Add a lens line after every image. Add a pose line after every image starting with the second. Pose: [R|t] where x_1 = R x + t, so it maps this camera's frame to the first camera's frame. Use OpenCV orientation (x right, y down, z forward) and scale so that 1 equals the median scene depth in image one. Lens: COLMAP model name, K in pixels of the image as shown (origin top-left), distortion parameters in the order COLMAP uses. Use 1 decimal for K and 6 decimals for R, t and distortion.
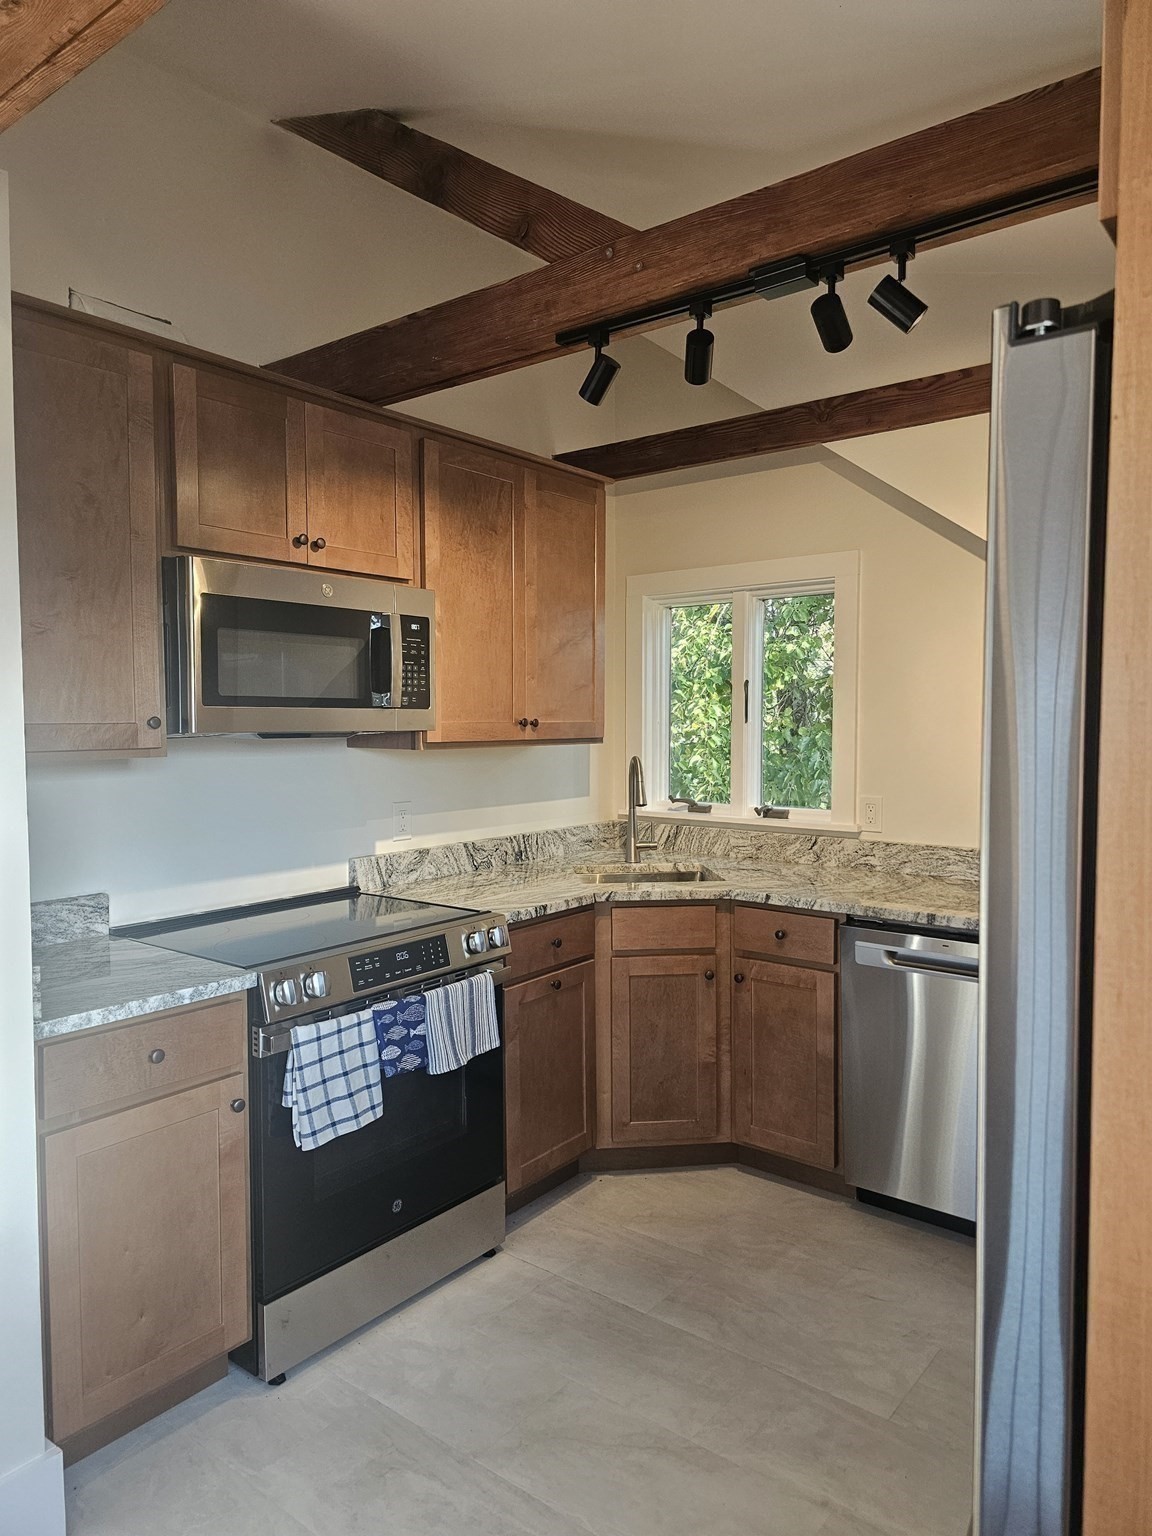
lens RADIAL K [[1016.5, 0, 581.0], [0, 1016.5, 763.1], [0, 0, 1]] dist [0.033133, -0.014637]
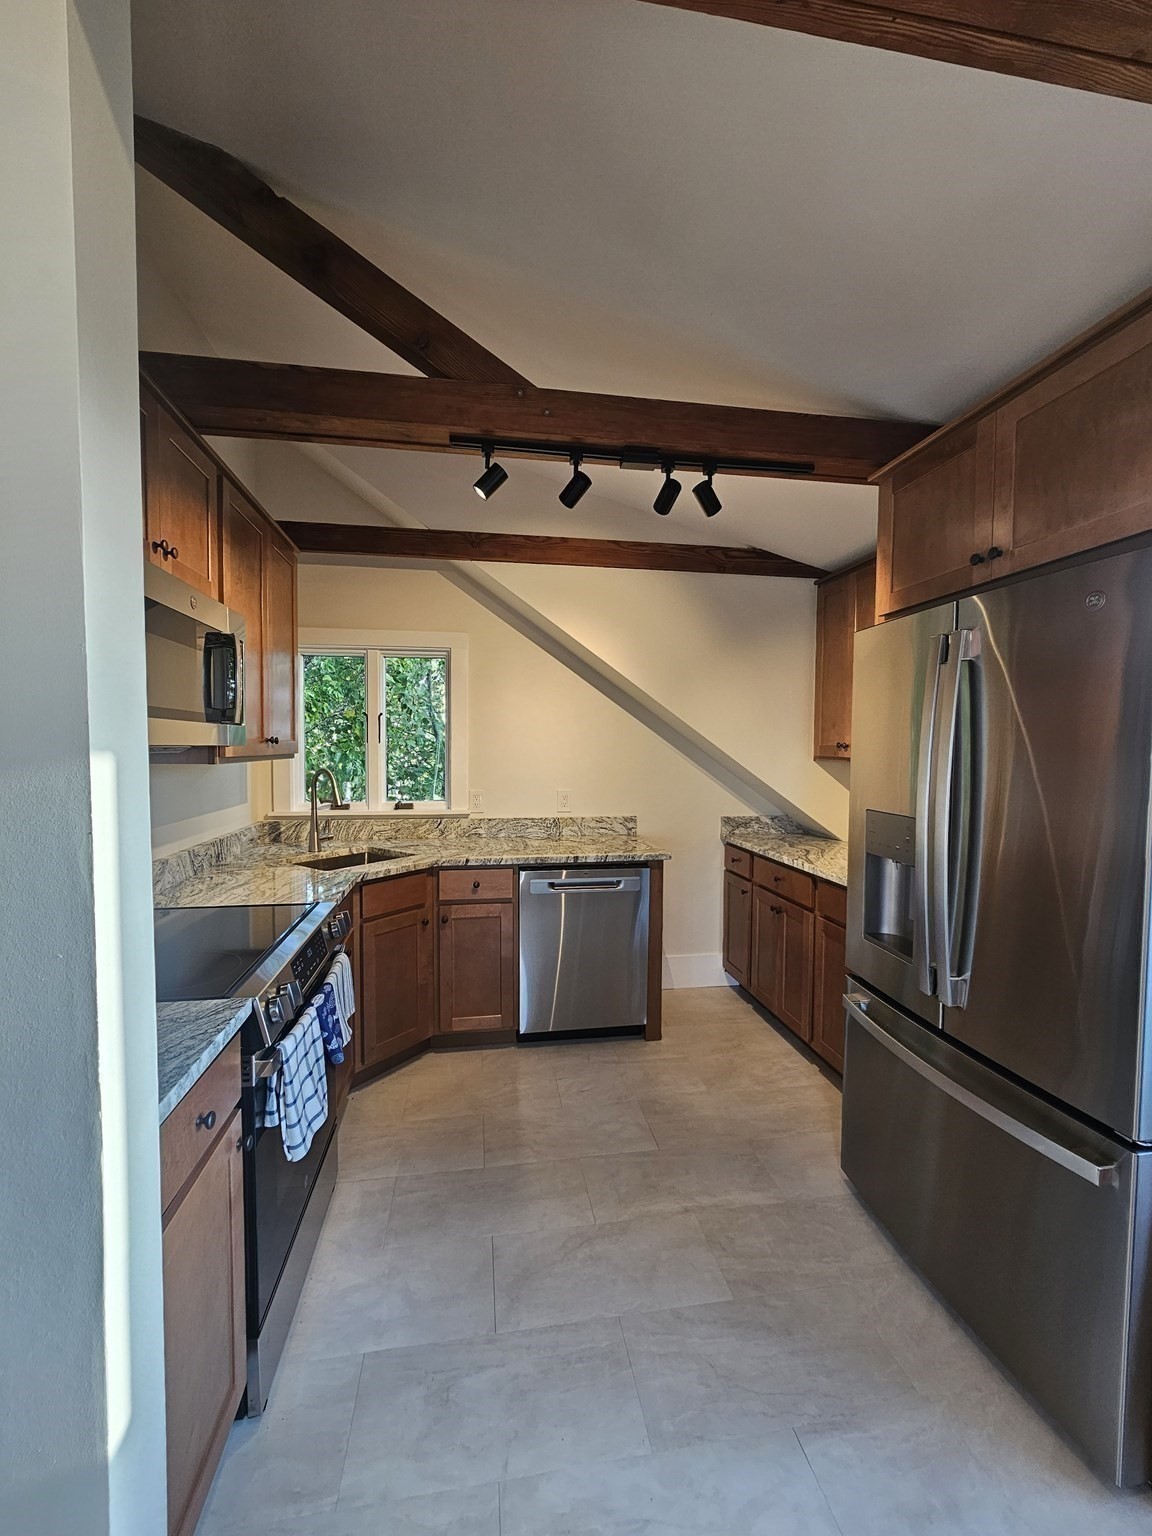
lens RADIAL K [[626.9, 0, 570.4], [0, 626.9, 772.5], [0, 0, 1]] dist [0.003212, -0.000242]
pose [[0.680871, -0.026415, 0.731927, -0.407116], [0.027087, 0.999574, 0.010877, -0.002211], [-0.731902, 0.012420, 0.681296, 0.290082]]
